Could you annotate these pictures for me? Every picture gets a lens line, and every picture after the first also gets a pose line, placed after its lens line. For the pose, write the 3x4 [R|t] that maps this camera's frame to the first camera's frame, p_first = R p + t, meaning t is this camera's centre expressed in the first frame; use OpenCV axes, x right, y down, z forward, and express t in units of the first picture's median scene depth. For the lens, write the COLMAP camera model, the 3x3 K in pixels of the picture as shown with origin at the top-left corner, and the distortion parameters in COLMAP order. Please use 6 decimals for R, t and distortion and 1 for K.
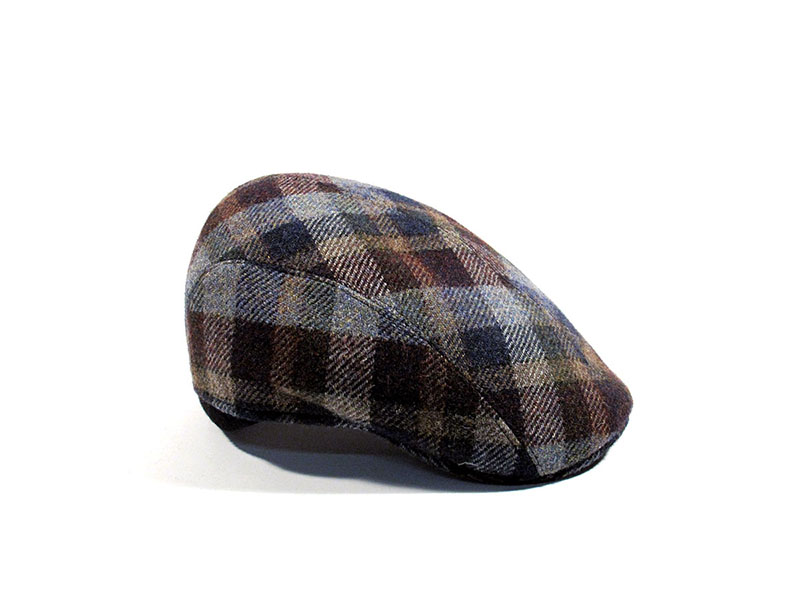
lens RADIAL K [[1195.3, 0, 425.2], [0, 1195.3, 307.4], [0, 0, 1]] dist [-0.298242, 0.000000]
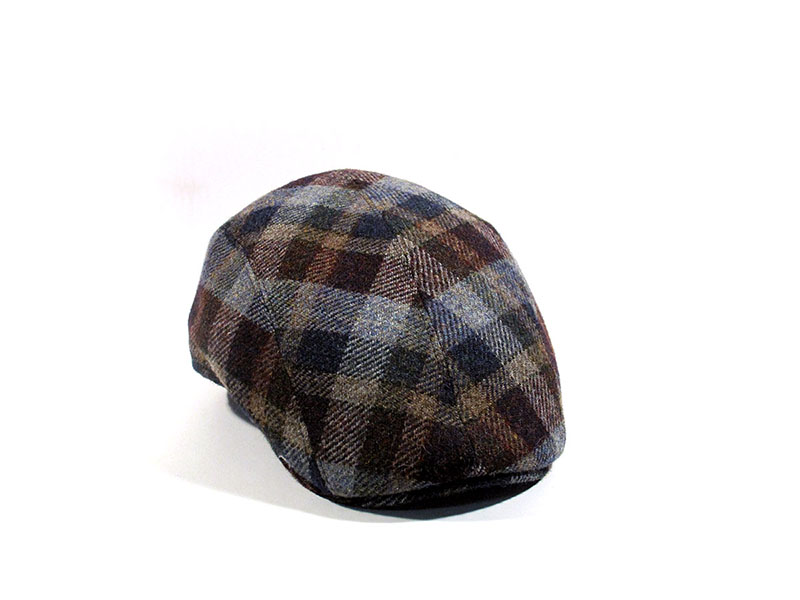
lens RADIAL K [[1195.3, 0, 398.0], [0, 1195.3, 294.5], [0, 0, 1]] dist [-0.298242, 0.000000]
pose [[0.645559, 0.187558, -0.740321, 0.811482], [-0.218168, 0.974269, 0.056586, -0.081450], [0.731885, 0.124985, 0.669868, 0.377474]]
